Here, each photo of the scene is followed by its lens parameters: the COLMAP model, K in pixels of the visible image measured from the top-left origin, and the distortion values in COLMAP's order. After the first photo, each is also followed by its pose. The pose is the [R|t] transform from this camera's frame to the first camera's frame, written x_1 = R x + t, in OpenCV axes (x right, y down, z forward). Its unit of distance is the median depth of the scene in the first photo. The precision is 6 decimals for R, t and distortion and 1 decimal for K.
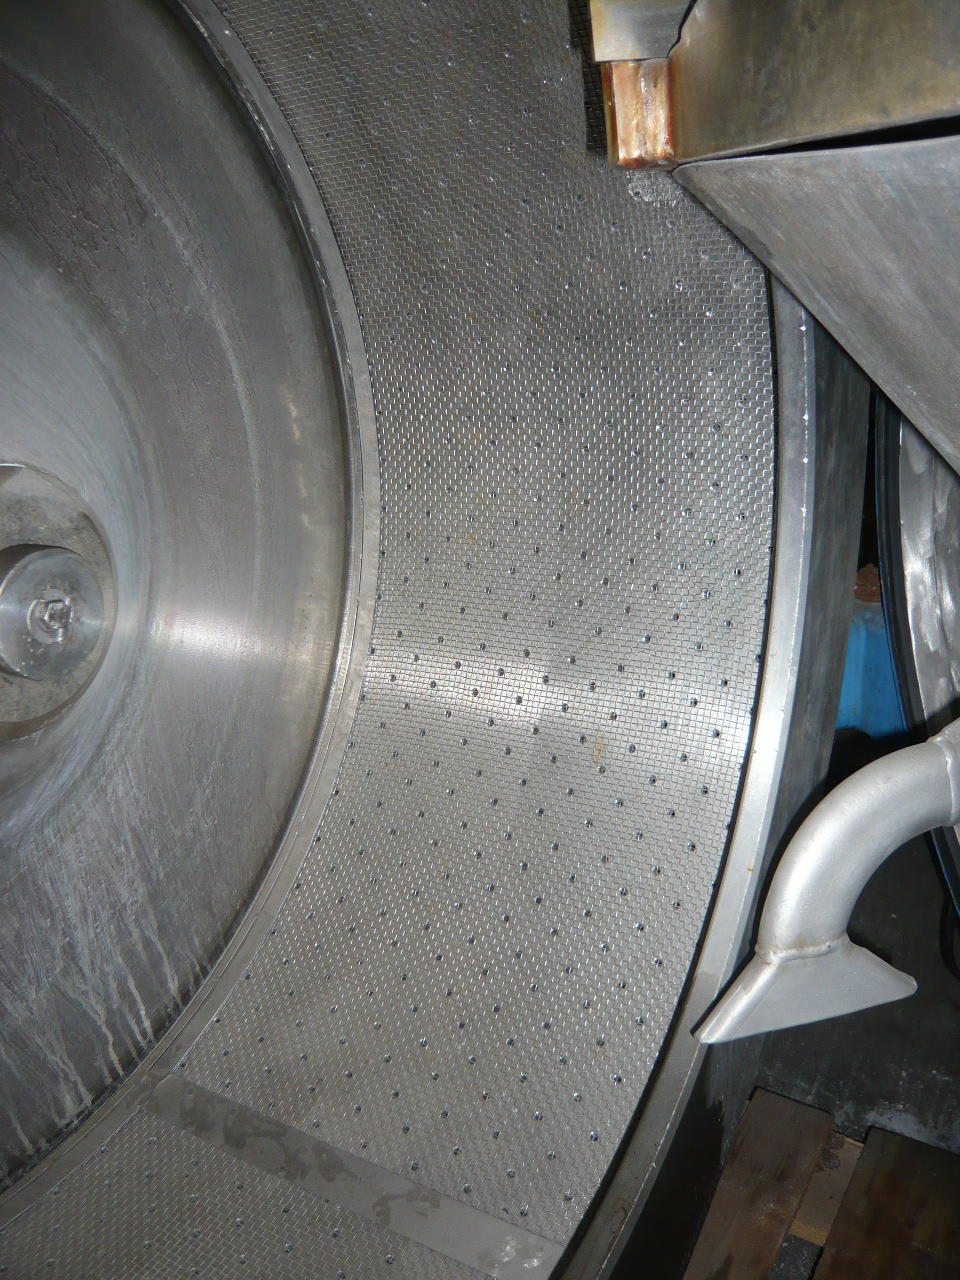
lens RADIAL K [[1080.3, 0, 478.0], [0, 1080.3, 640.8], [0, 0, 1]] dist [-0.074857, 0.005123]
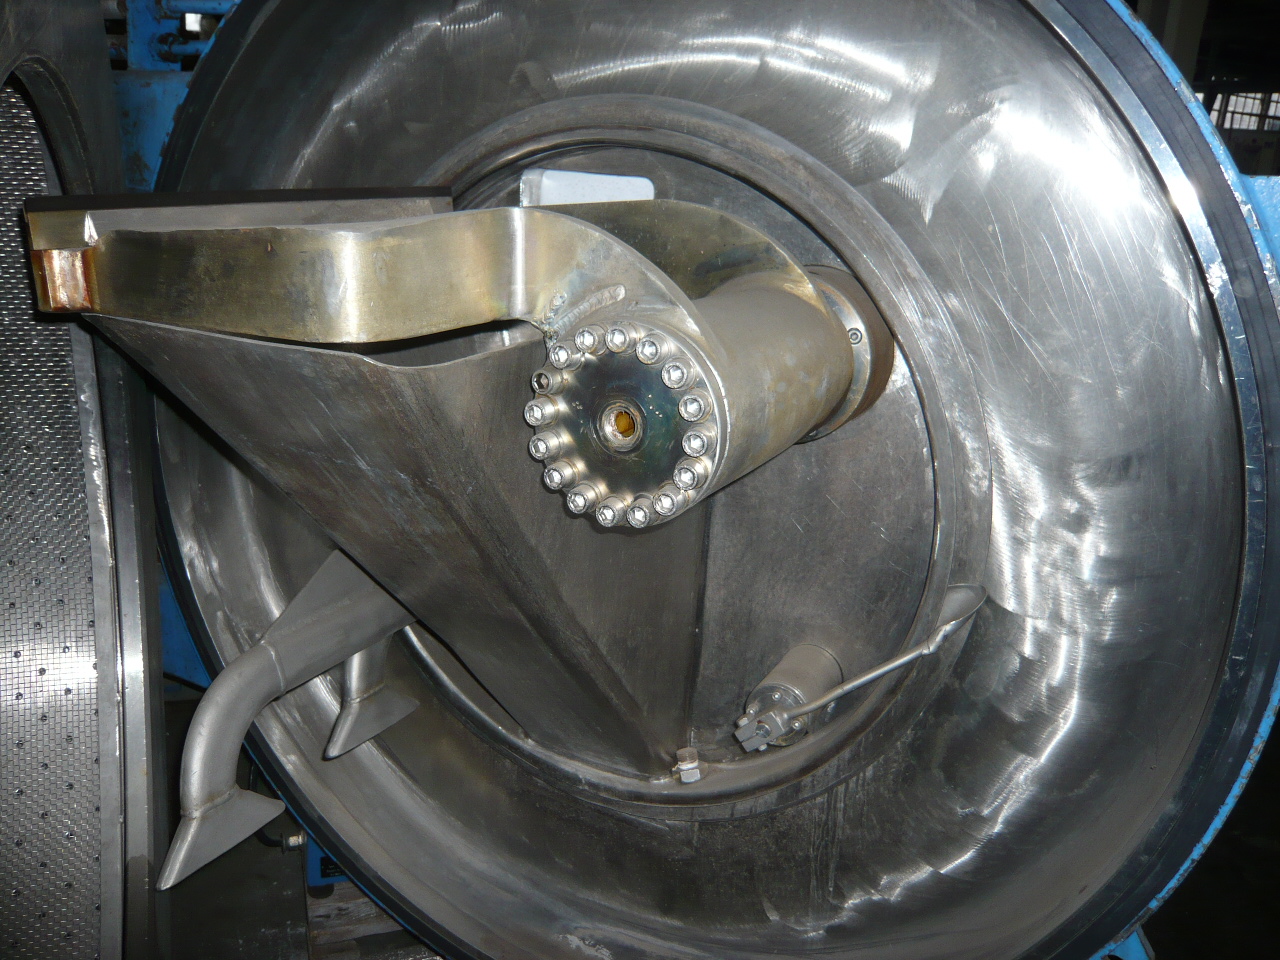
lens RADIAL K [[1080.3, 0, 640.0], [0, 1080.3, 481.0], [0, 0, 1]] dist [-0.074857, 0.005123]
pose [[0.621903, -0.116455, 0.774387, -0.406936], [0.196768, 0.980393, -0.010588, -0.012170], [-0.757970, 0.158959, 0.632624, -0.436006]]
